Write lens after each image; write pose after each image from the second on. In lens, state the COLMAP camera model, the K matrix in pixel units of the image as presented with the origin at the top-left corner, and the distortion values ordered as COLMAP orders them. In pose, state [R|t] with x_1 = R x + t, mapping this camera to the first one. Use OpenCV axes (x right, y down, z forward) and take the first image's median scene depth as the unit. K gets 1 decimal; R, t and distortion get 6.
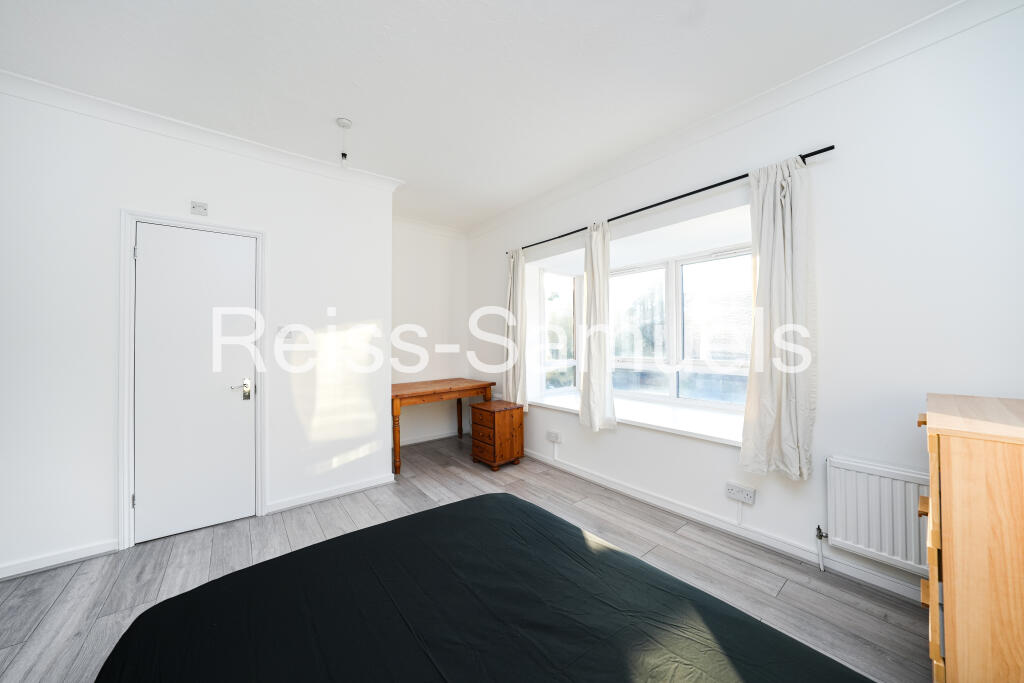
lens RADIAL K [[366.9, 0, 507.0], [0, 366.9, 340.2], [0, 0, 1]] dist [-0.000385, 0.000002]
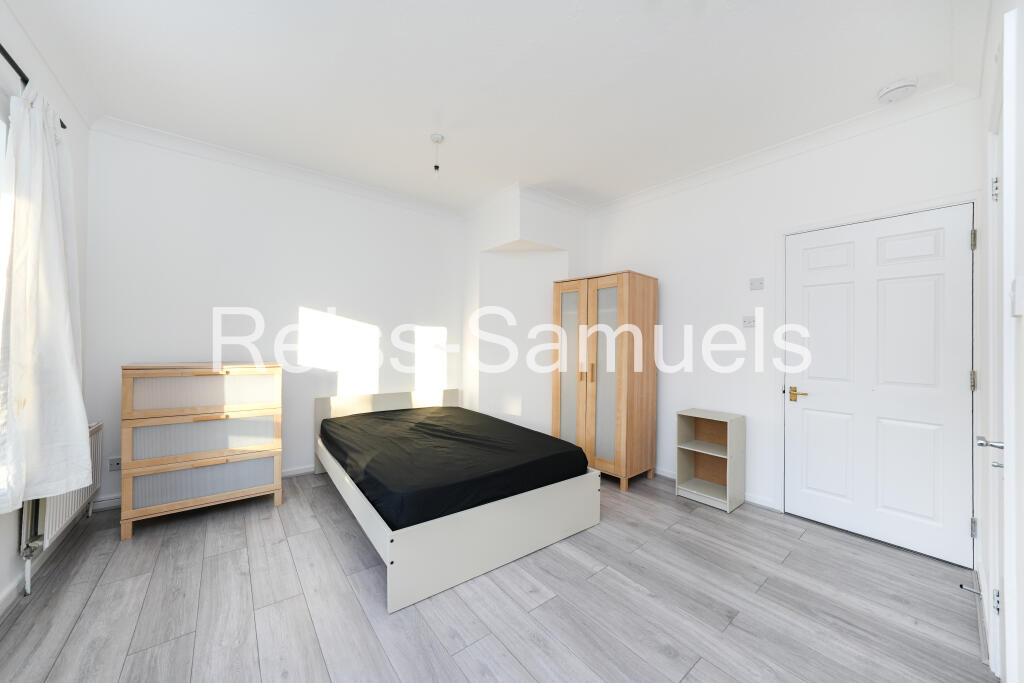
lens RADIAL K [[366.9, 0, 507.0], [0, 366.9, 340.2], [0, 0, 1]] dist [-0.000385, 0.000002]
pose [[-0.999866, -0.003964, -0.015898, -0.242726], [-0.003740, 0.999894, -0.014098, 0.033653], [0.015952, -0.014037, -0.999774, 1.817573]]
